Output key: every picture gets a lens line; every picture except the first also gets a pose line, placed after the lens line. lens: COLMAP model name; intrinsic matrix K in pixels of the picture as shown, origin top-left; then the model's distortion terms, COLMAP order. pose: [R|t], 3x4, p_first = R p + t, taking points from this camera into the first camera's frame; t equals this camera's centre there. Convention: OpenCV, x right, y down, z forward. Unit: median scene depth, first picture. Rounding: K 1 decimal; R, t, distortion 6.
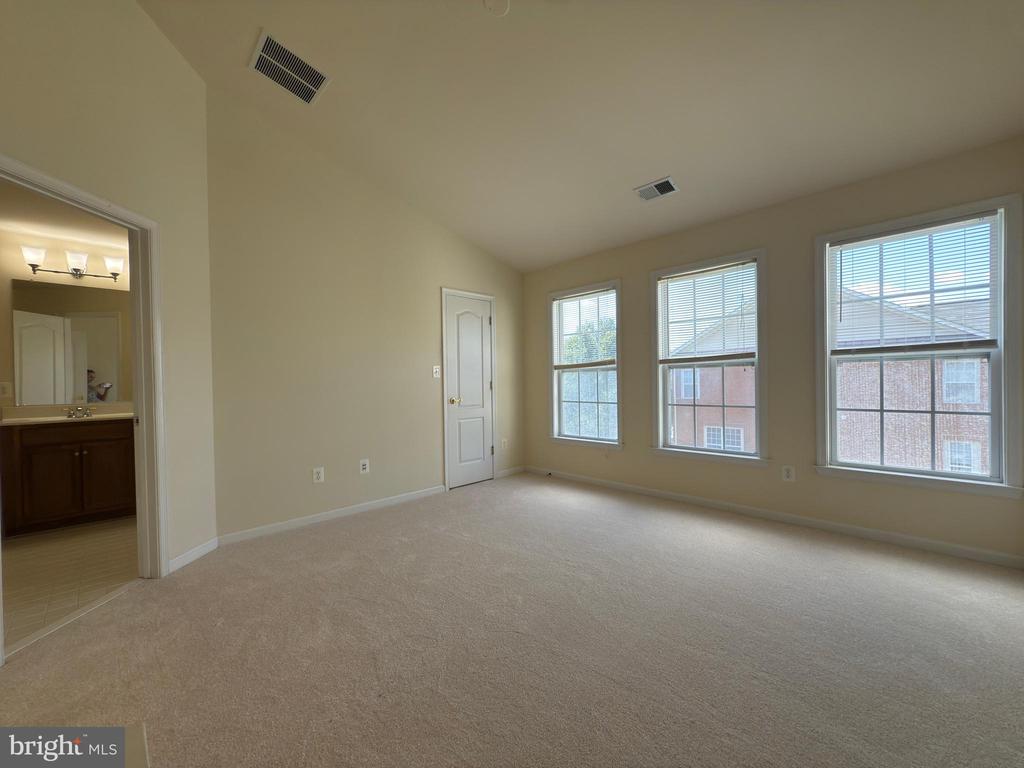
lens RADIAL K [[428.1, 0, 507.9], [0, 428.1, 385.4], [0, 0, 1]] dist [-0.000994, -0.000200]
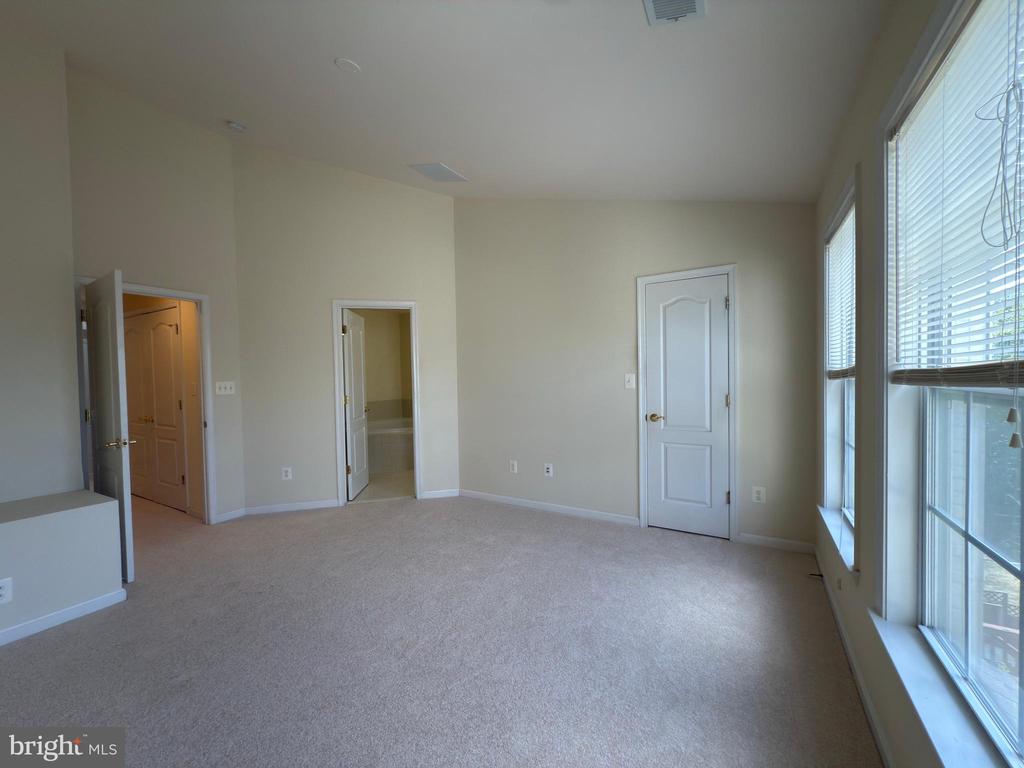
lens RADIAL K [[404.7, 0, 500.1], [0, 404.7, 384.8], [0, 0, 1]] dist [-0.000668, -0.000042]
pose [[0.227669, 0.032823, -0.973185, 0.544389], [0.006076, 0.999364, 0.035128, -0.053447], [0.973720, -0.013911, 0.227325, 0.567521]]
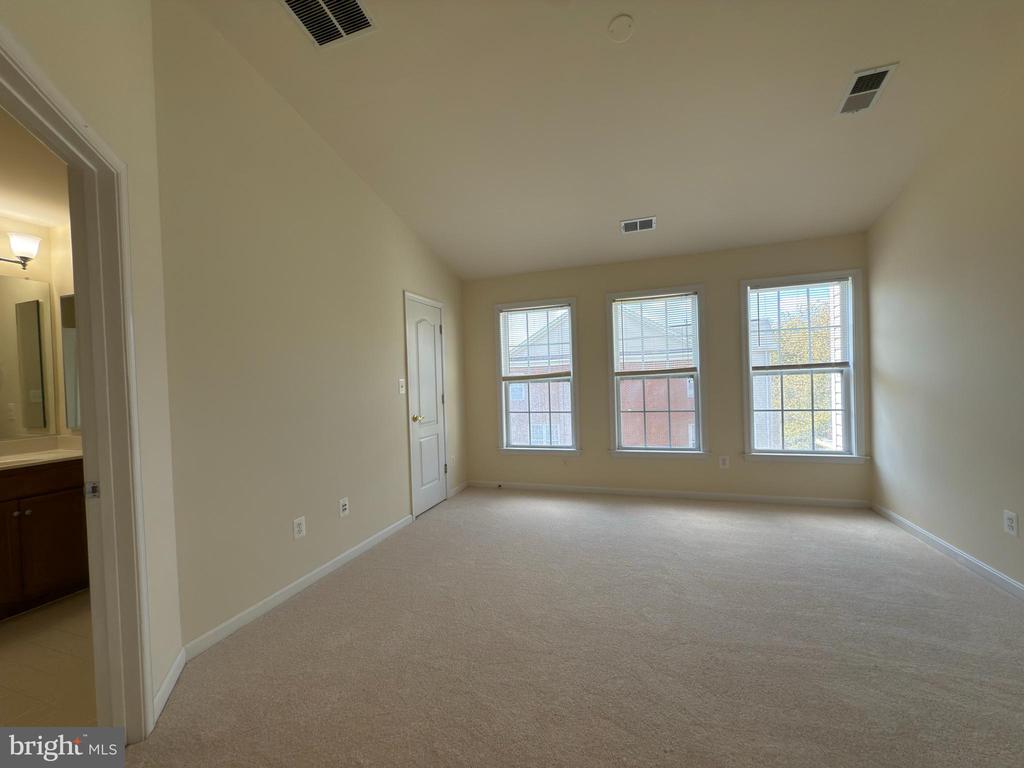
lens RADIAL K [[425.6, 0, 516.1], [0, 425.6, 385.1], [0, 0, 1]] dist [0.000207, -0.000177]
pose [[0.883777, -0.018867, 0.467528, -0.365455], [0.022635, 0.999741, -0.002442, -0.026797], [-0.467361, 0.012741, 0.883975, 0.119076]]
